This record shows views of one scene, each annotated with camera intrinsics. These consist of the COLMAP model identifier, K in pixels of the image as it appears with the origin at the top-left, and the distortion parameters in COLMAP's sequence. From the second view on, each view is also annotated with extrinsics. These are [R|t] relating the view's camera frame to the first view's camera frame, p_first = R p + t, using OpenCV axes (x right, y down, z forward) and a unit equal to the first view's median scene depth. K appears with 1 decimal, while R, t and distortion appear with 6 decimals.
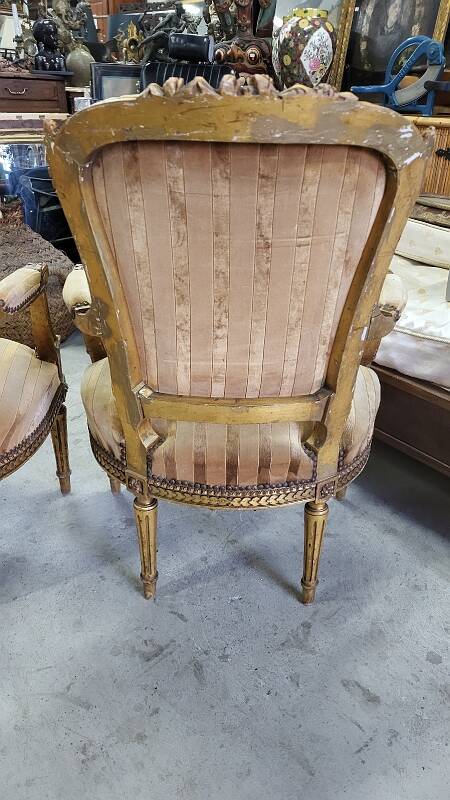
lens RADIAL K [[606.9, 0, 232.1], [0, 606.9, 401.0], [0, 0, 1]] dist [0.052860, -0.028091]
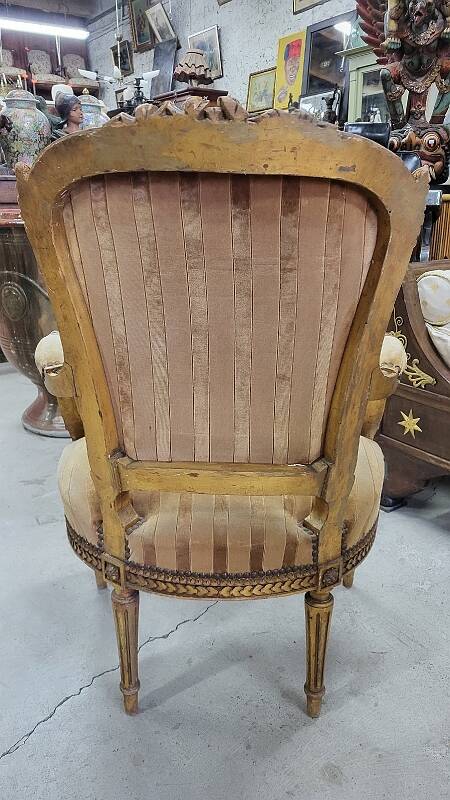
lens RADIAL K [[606.9, 0, 232.5], [0, 606.9, 408.3], [0, 0, 1]] dist [0.052860, -0.028091]
pose [[0.997679, -0.012732, -0.066899, -0.266609], [0.003349, 0.990352, -0.138537, -0.060648], [0.068017, 0.137992, 0.988095, 0.177479]]
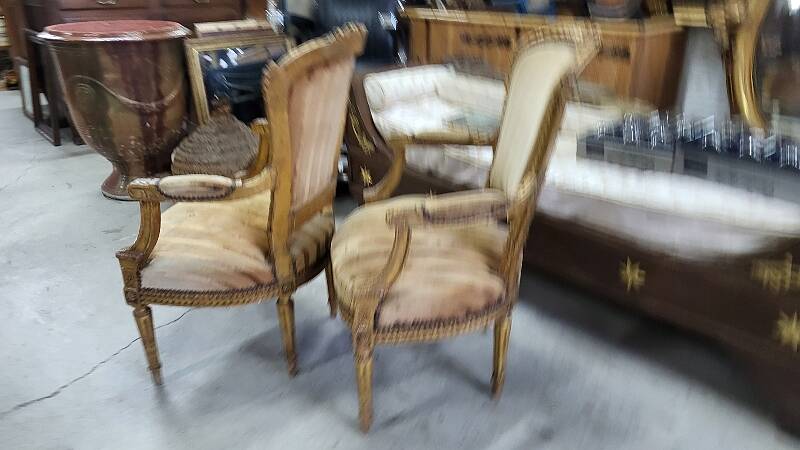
lens RADIAL K [[606.9, 0, 407.4], [0, 606.9, 229.5], [0, 0, 1]] dist [0.052860, -0.028091]
pose [[0.997153, -0.056838, 0.049545, -0.072930], [0.059733, 0.996466, -0.059050, 0.032377], [-0.046014, 0.061841, 0.997025, -0.235146]]
